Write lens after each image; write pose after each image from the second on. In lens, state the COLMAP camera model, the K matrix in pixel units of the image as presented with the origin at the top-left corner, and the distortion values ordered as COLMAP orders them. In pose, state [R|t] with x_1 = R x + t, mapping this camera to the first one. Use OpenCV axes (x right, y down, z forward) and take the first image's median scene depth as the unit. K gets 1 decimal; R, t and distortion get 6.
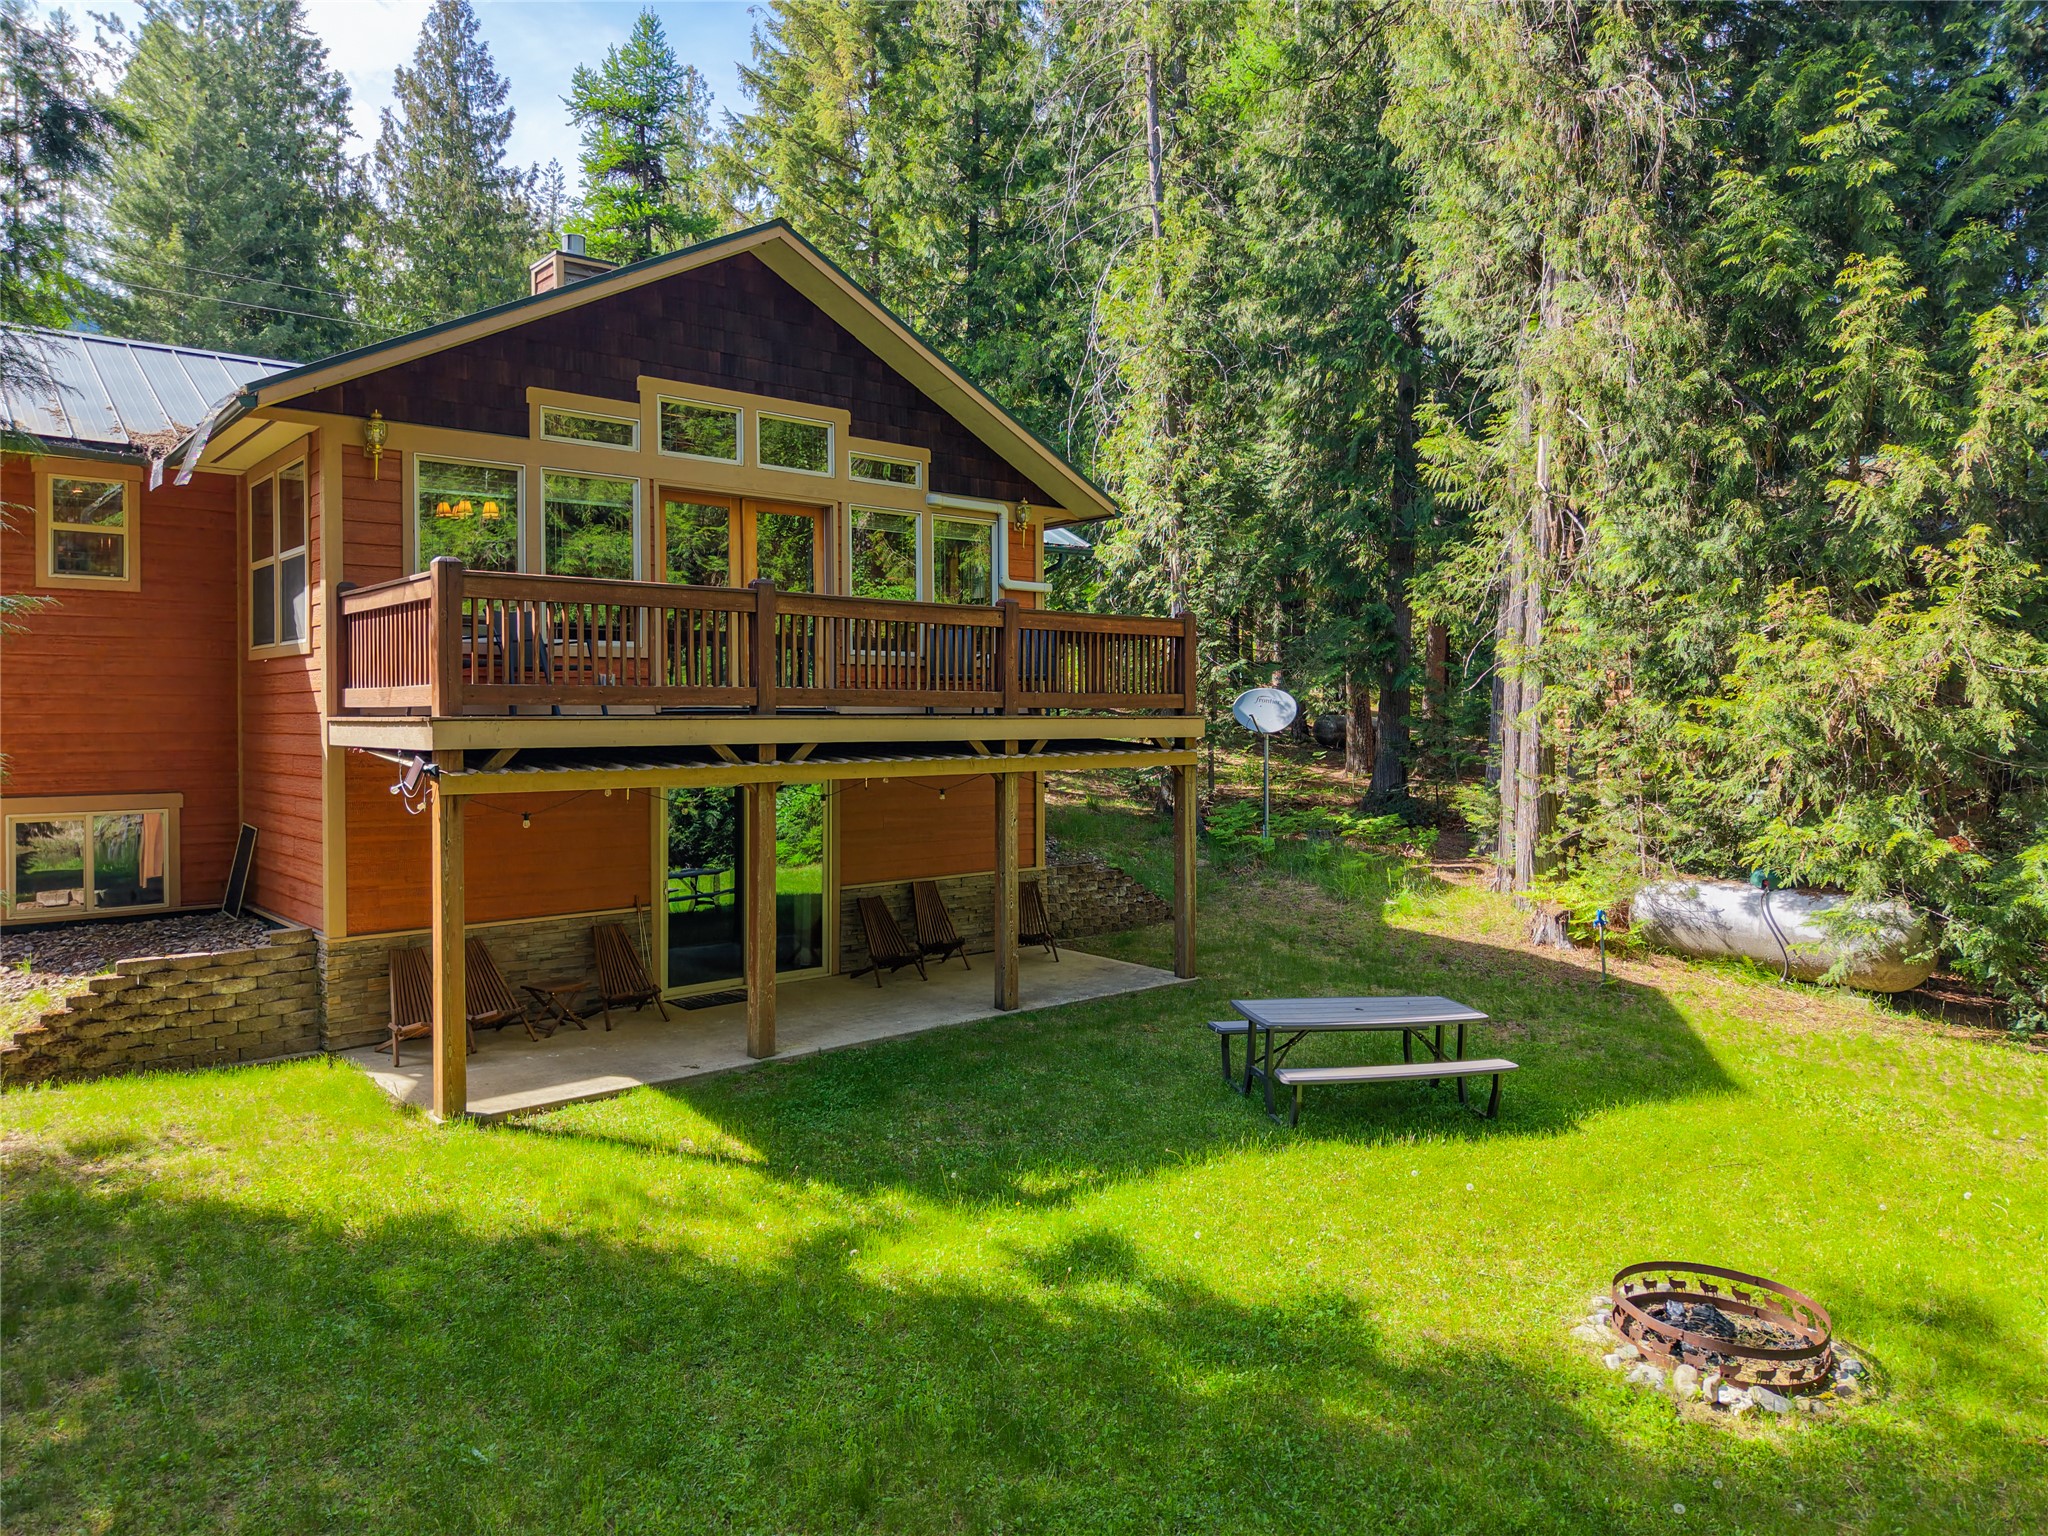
lens RADIAL K [[1382.0, 0, 1023.7], [0, 1382.0, 756.2], [0, 0, 1]] dist [0.010005, -0.009825]
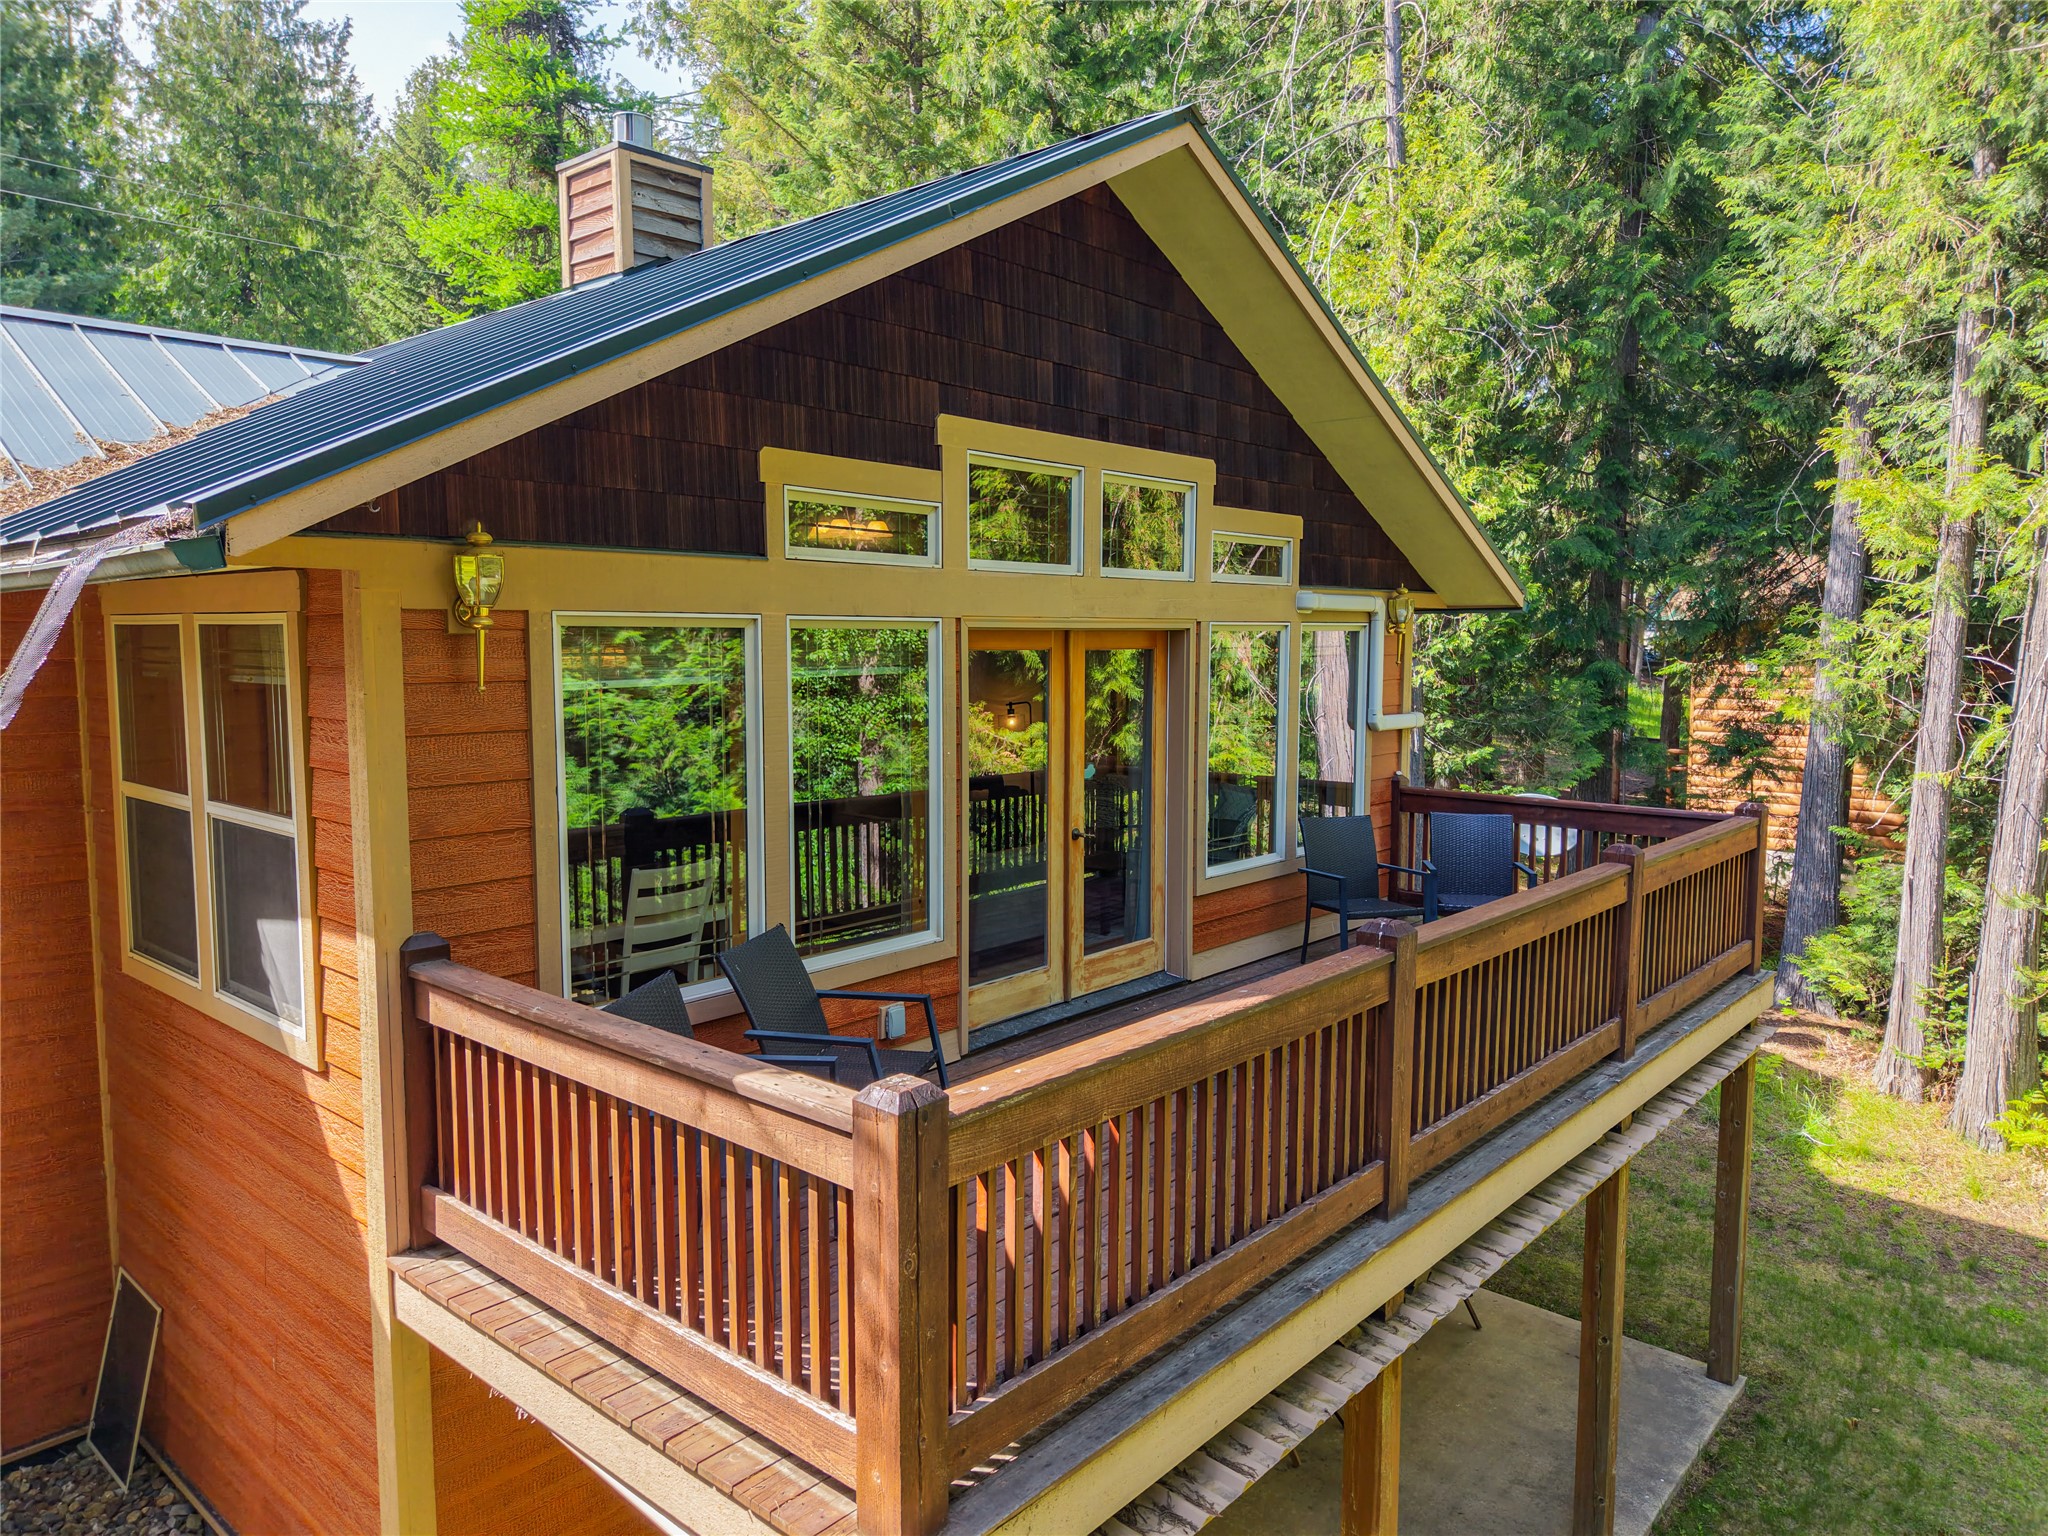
lens RADIAL K [[1382.0, 0, 1021.3], [0, 1382.0, 777.6], [0, 0, 1]] dist [0.010005, -0.009825]
pose [[0.990763, -0.009667, 0.135258, -0.266634], [0.000073, 0.997494, 0.070757, -0.149396], [-0.135603, -0.070094, 0.988281, 0.409387]]
